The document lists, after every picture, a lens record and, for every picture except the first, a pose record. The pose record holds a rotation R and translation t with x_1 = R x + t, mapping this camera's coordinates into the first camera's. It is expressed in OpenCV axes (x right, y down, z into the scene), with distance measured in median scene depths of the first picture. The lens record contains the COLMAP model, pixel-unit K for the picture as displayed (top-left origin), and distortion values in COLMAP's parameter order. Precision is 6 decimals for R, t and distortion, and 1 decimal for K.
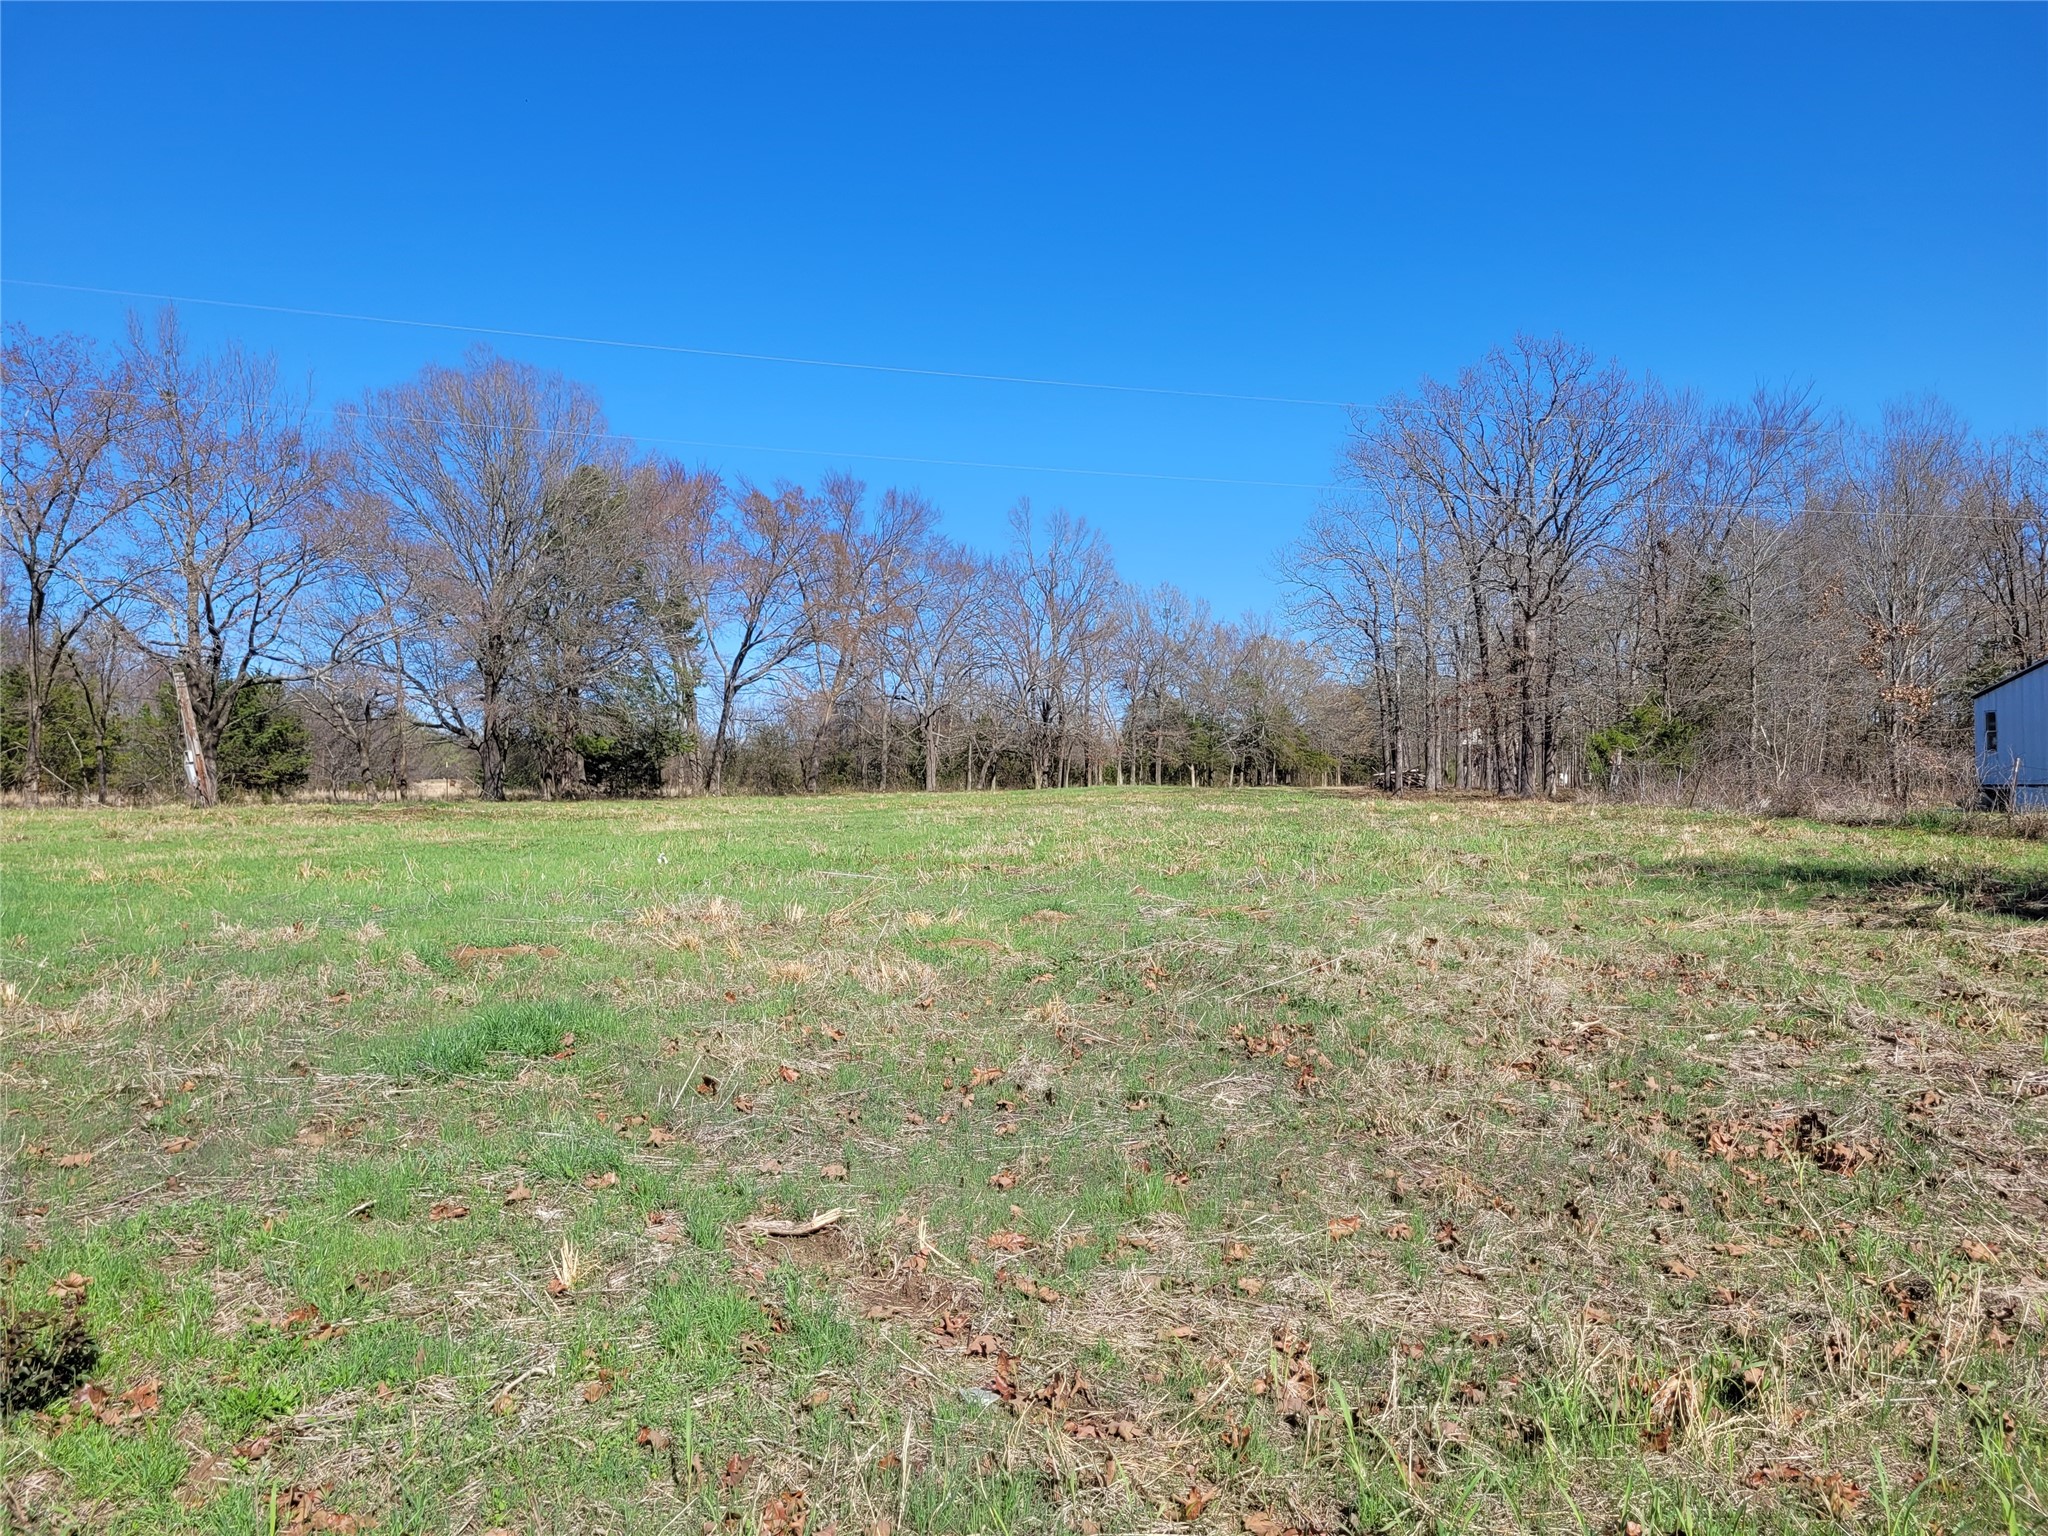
lens RADIAL K [[1538.6, 0, 1021.6], [0, 1538.6, 766.9], [0, 0, 1]] dist [0.060389, -0.051198]
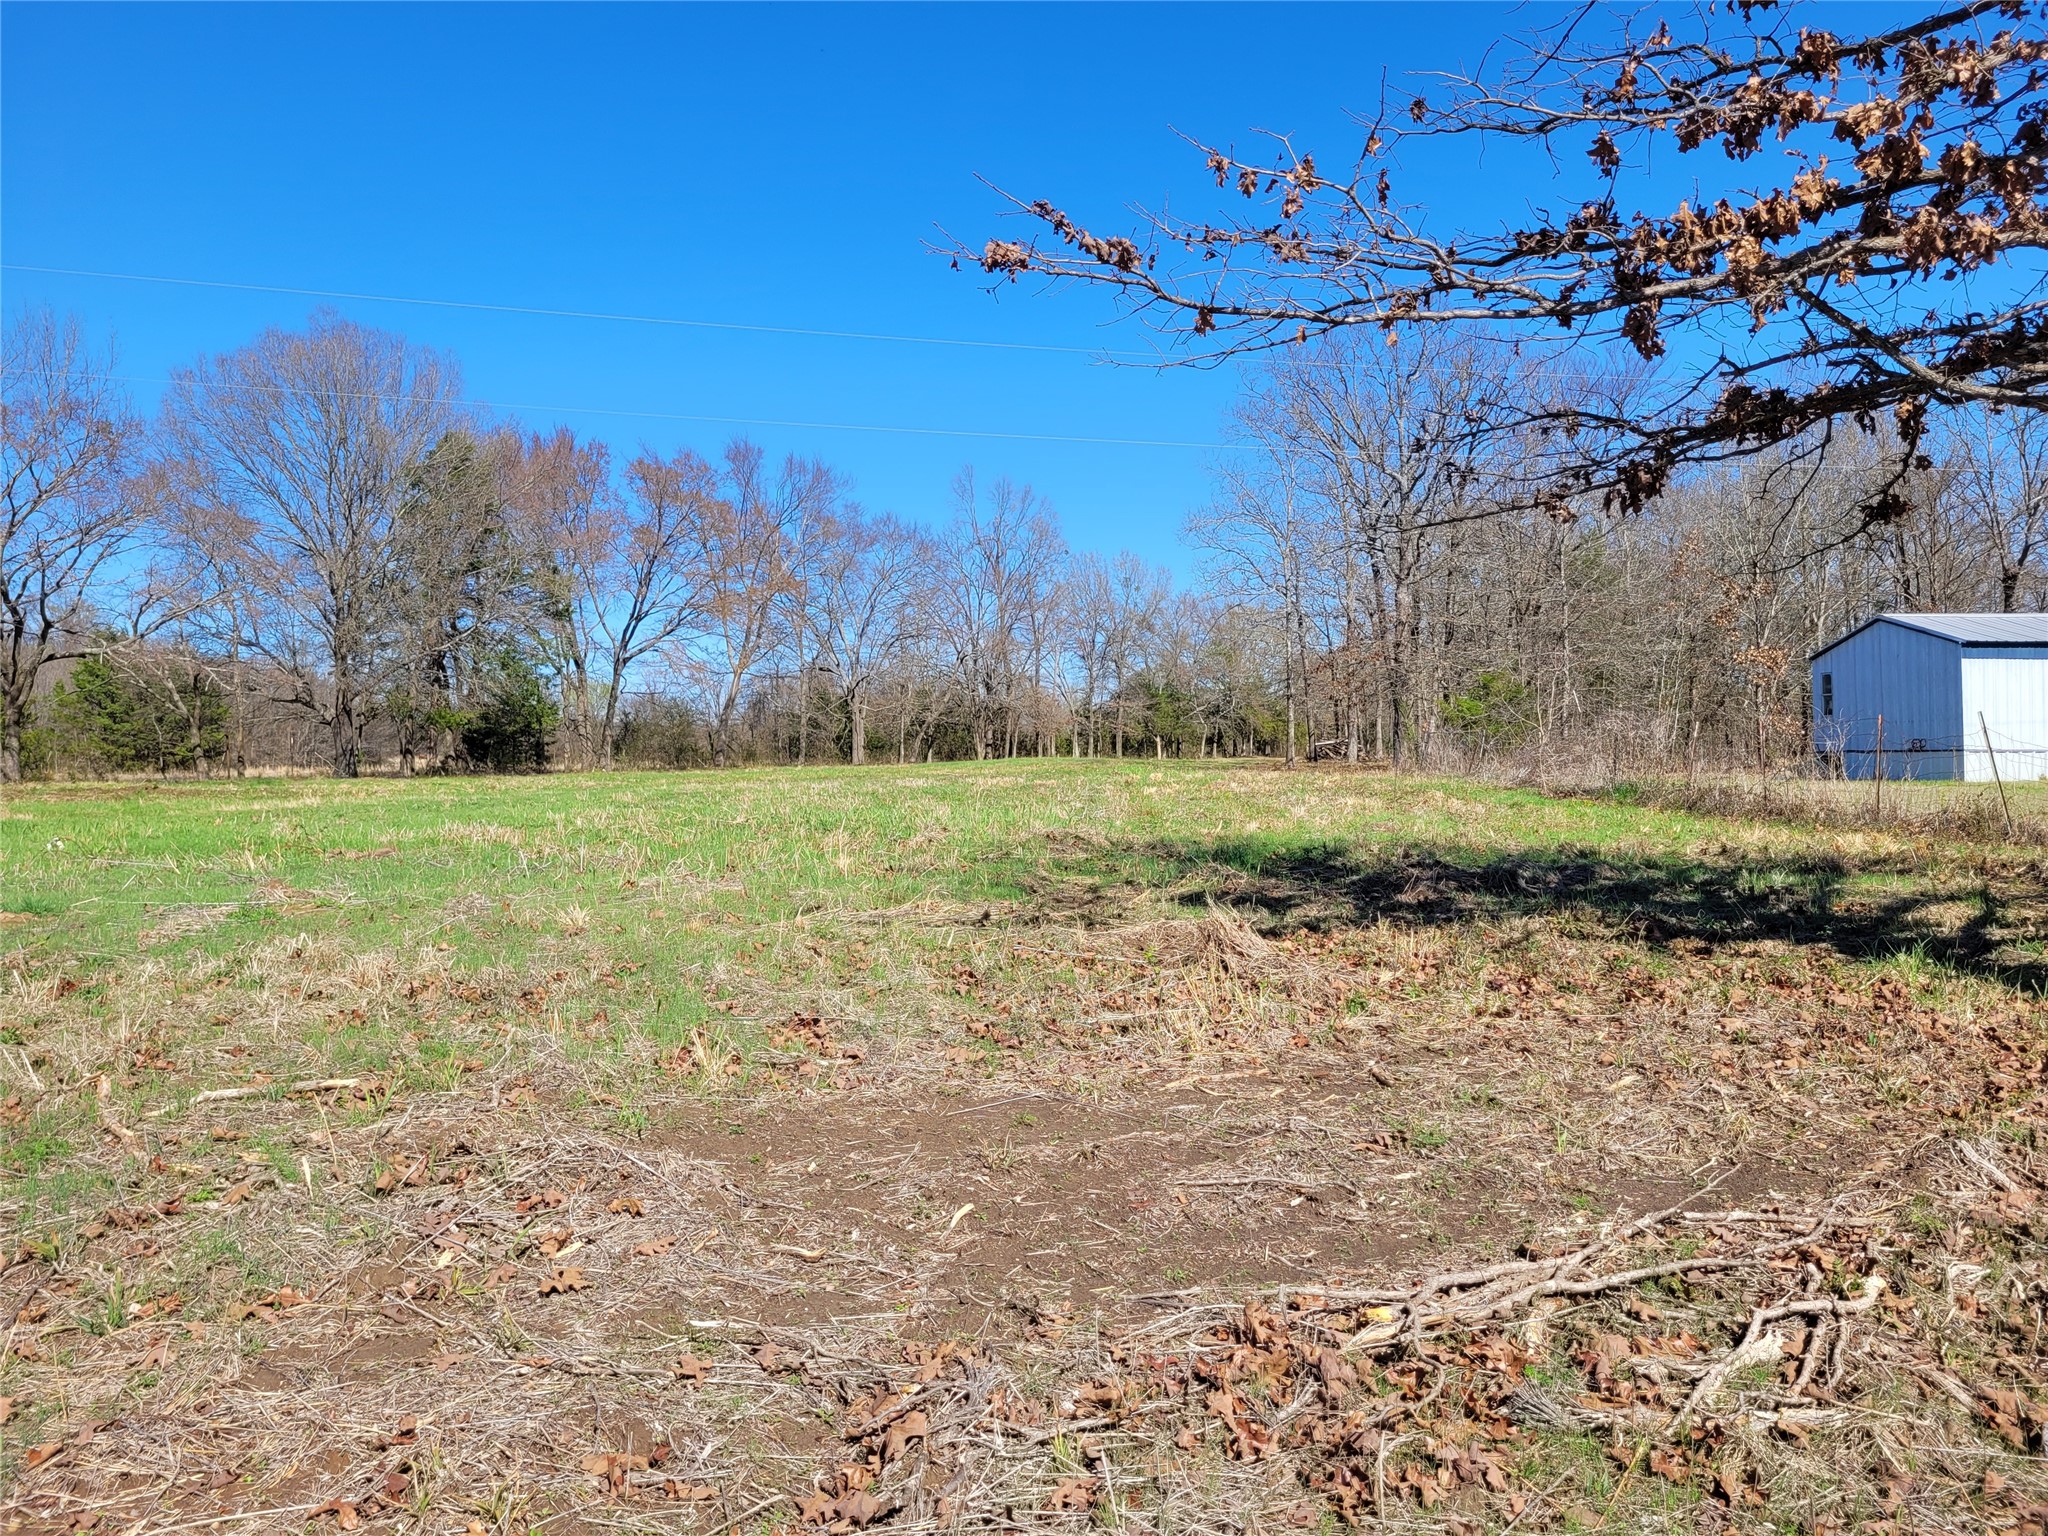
lens RADIAL K [[1538.6, 0, 1019.1], [0, 1538.6, 758.8], [0, 0, 1]] dist [0.060389, -0.051198]
pose [[0.999766, -0.006344, -0.020696, 0.069364], [0.006605, 0.999899, 0.012588, 0.000470], [0.020614, -0.012722, 0.999707, 0.020689]]
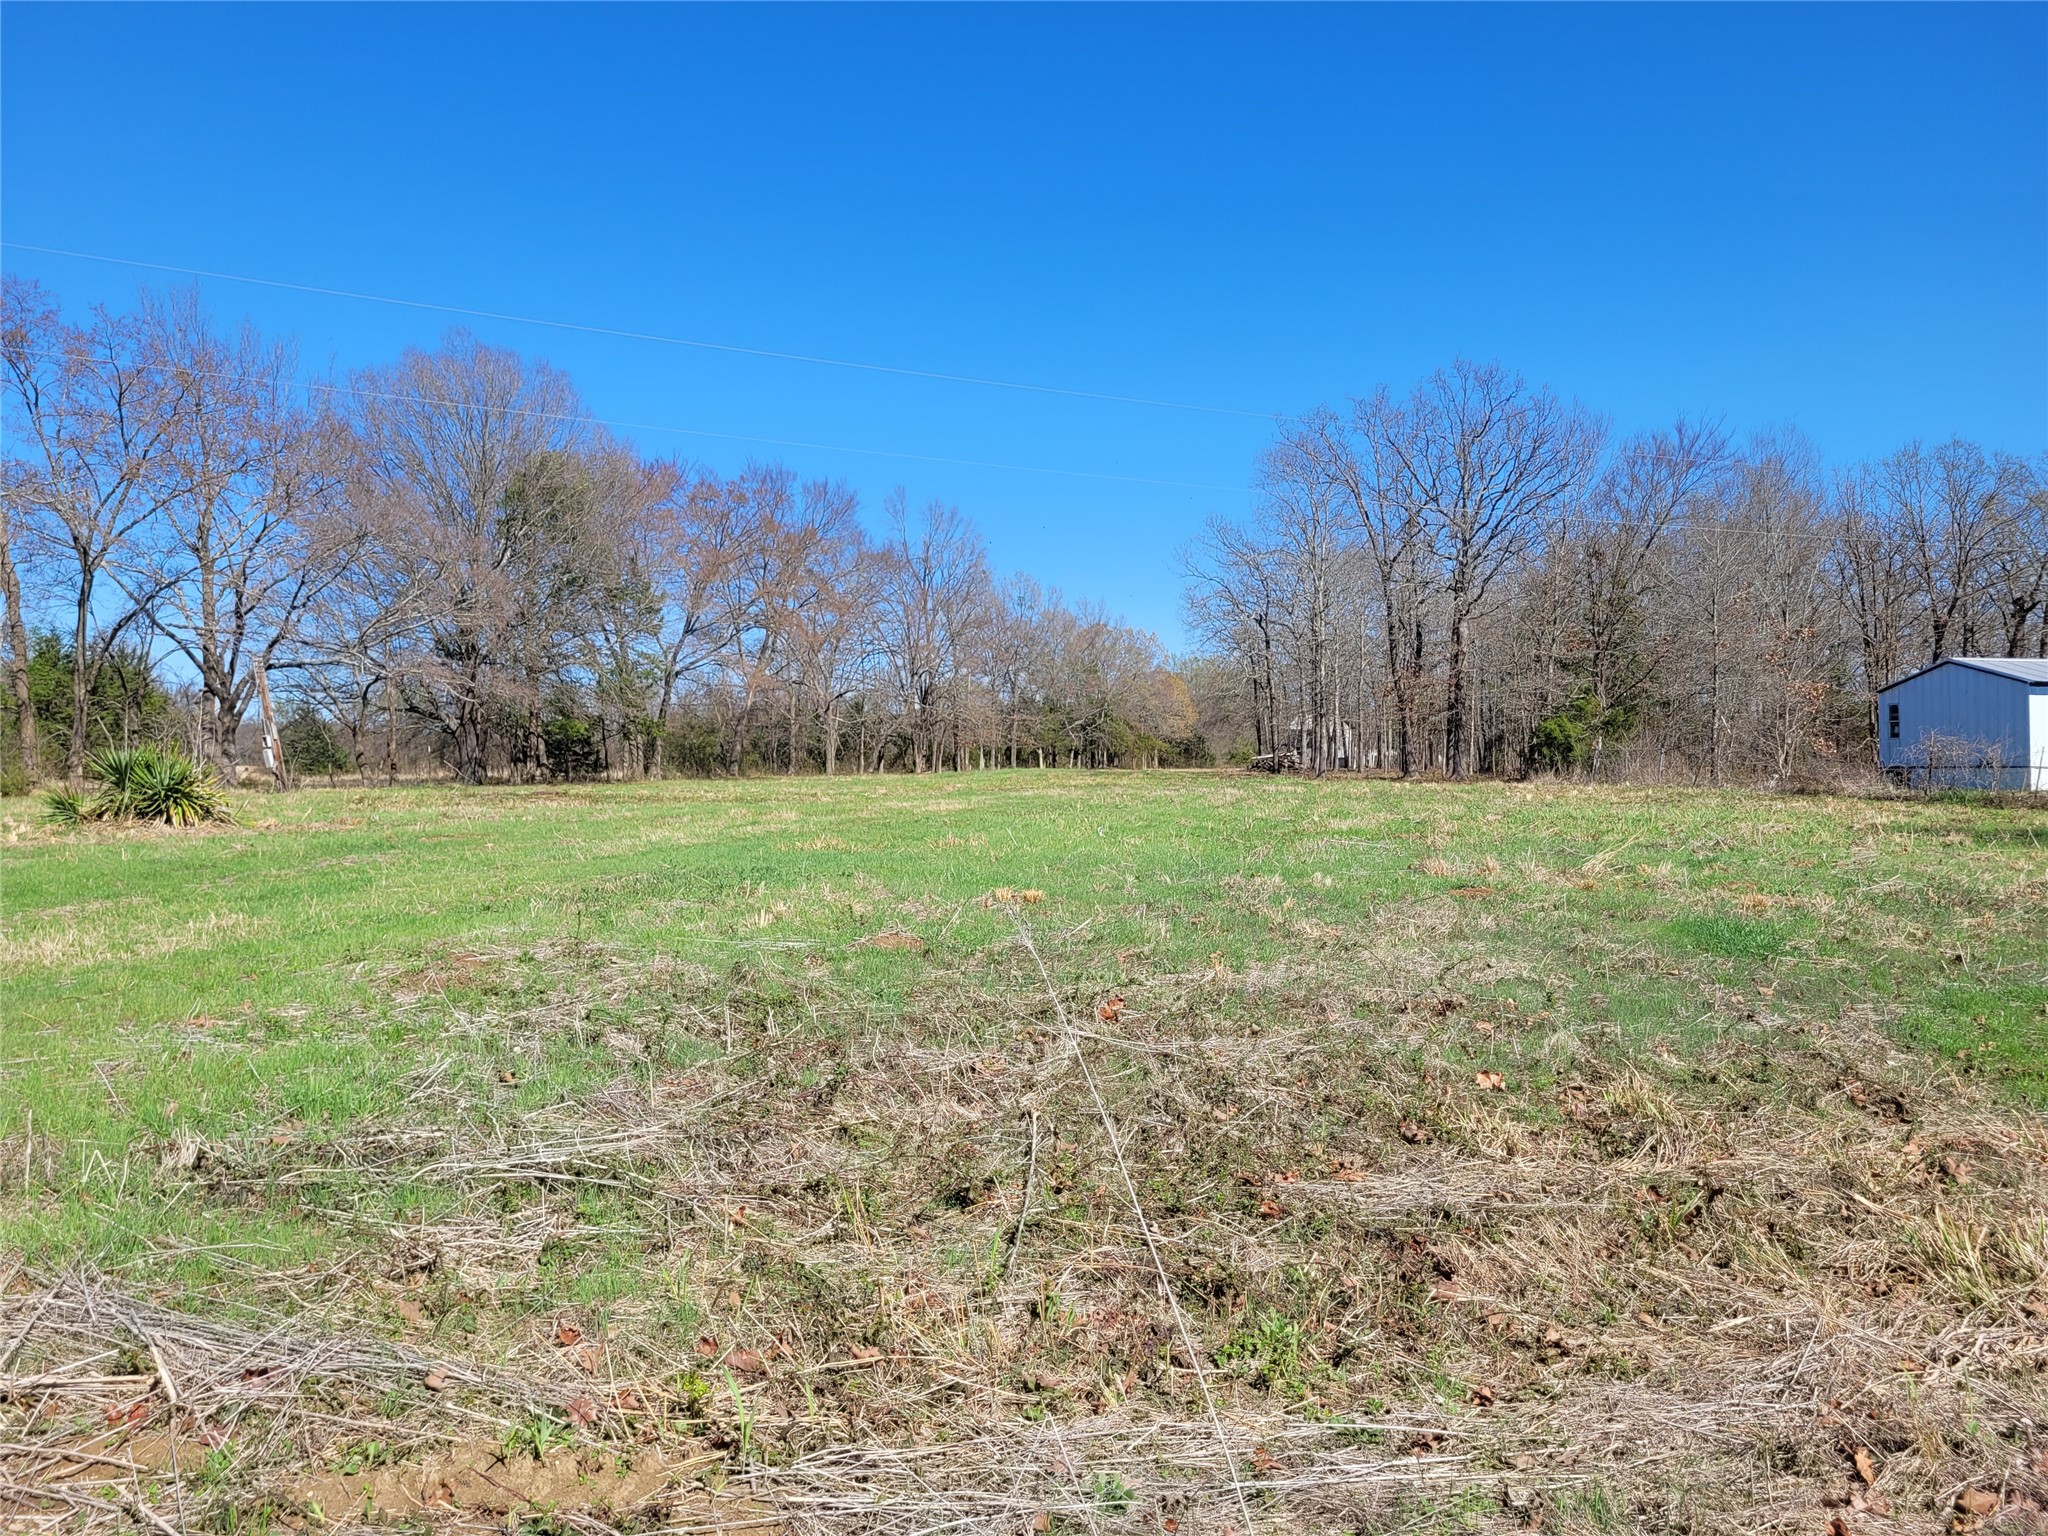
lens RADIAL K [[1538.6, 0, 1012.7], [0, 1538.6, 768.3], [0, 0, 1]] dist [0.060389, -0.051198]
pose [[0.989435, -0.001496, 0.144971, -0.094201], [-0.000223, 0.999930, 0.011838, -0.000566], [-0.144979, -0.011746, 0.989365, -0.028856]]
